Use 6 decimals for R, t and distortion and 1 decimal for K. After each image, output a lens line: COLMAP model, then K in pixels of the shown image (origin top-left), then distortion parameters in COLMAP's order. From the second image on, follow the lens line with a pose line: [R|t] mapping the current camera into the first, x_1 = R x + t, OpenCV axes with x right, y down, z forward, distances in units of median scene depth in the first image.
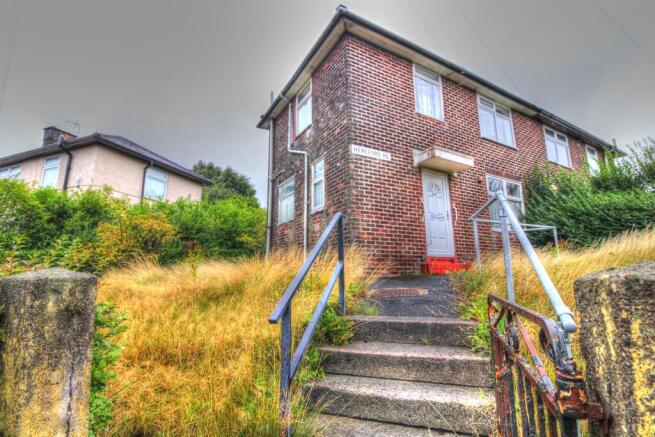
lens RADIAL K [[303.2, 0, 329.1], [0, 303.2, 217.6], [0, 0, 1]] dist [-0.017550, -0.002842]
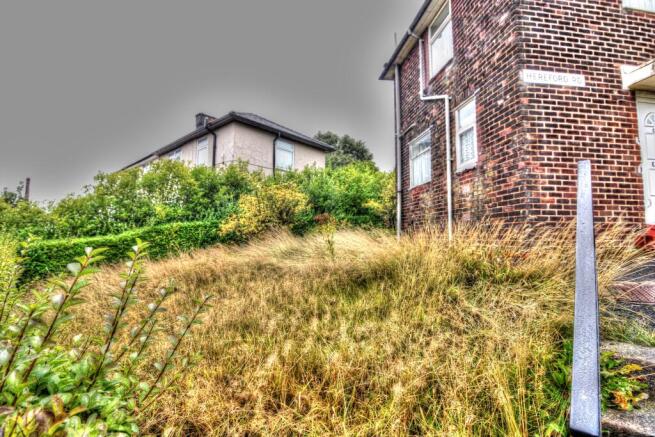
lens RADIAL K [[303.2, 0, 327.9], [0, 303.2, 220.5], [0, 0, 1]] dist [-0.017550, -0.002842]
pose [[0.925246, -0.010411, -0.379225, -0.073423], [0.059189, 0.991343, 0.117197, -0.000579], [0.374722, -0.130882, 0.917852, 0.117056]]
